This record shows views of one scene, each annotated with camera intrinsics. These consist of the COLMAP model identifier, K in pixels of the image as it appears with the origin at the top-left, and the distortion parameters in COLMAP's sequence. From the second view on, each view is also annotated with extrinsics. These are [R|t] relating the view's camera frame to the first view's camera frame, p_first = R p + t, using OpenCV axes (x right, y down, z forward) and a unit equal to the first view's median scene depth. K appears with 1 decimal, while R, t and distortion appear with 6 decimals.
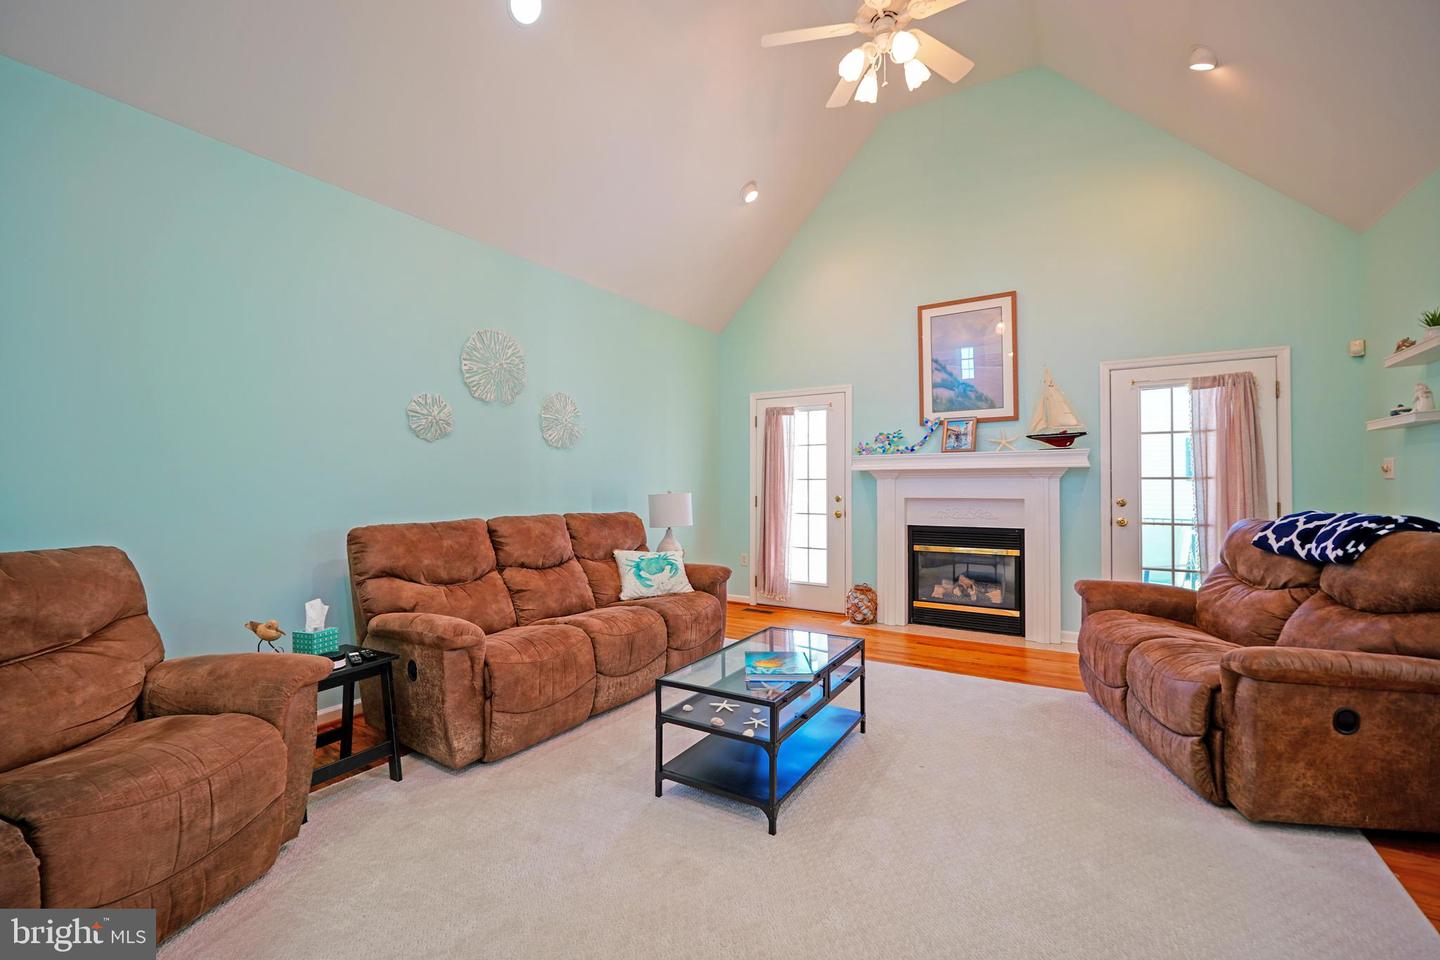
lens RADIAL K [[611.7, 0, 716.4], [0, 611.7, 478.2], [0, 0, 1]] dist [-0.006114, 0.004570]
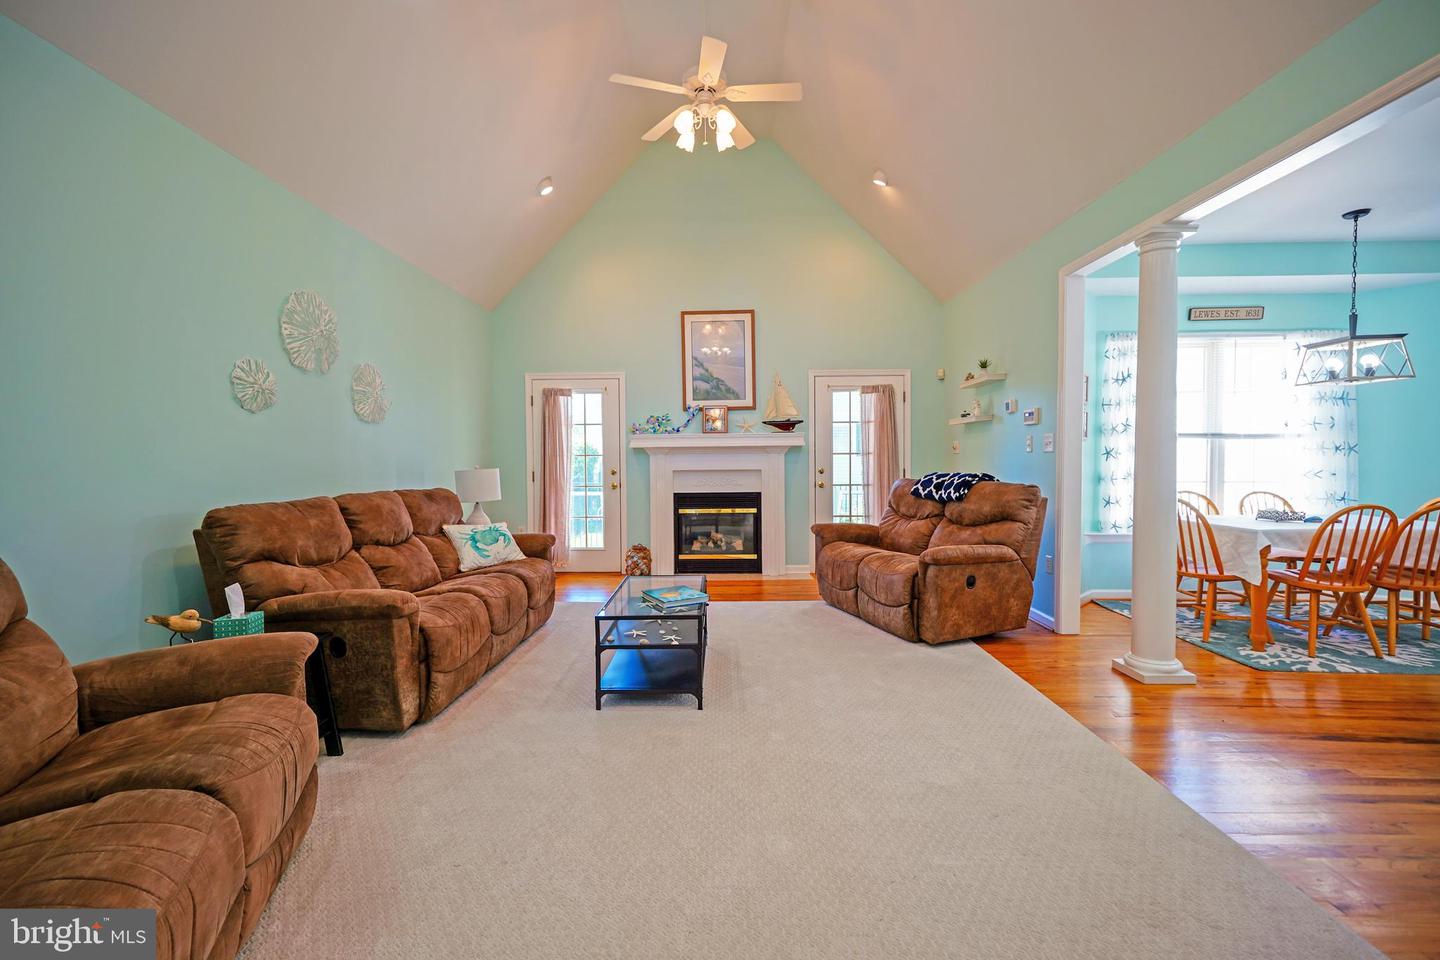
lens RADIAL K [[611.7, 0, 714.0], [0, 611.7, 478.2], [0, 0, 1]] dist [-0.006114, 0.004570]
pose [[0.857634, -0.021461, 0.513812, -0.355419], [0.002568, 0.999295, 0.037453, 0.003911], [-0.514254, -0.030801, 0.857085, -0.114339]]
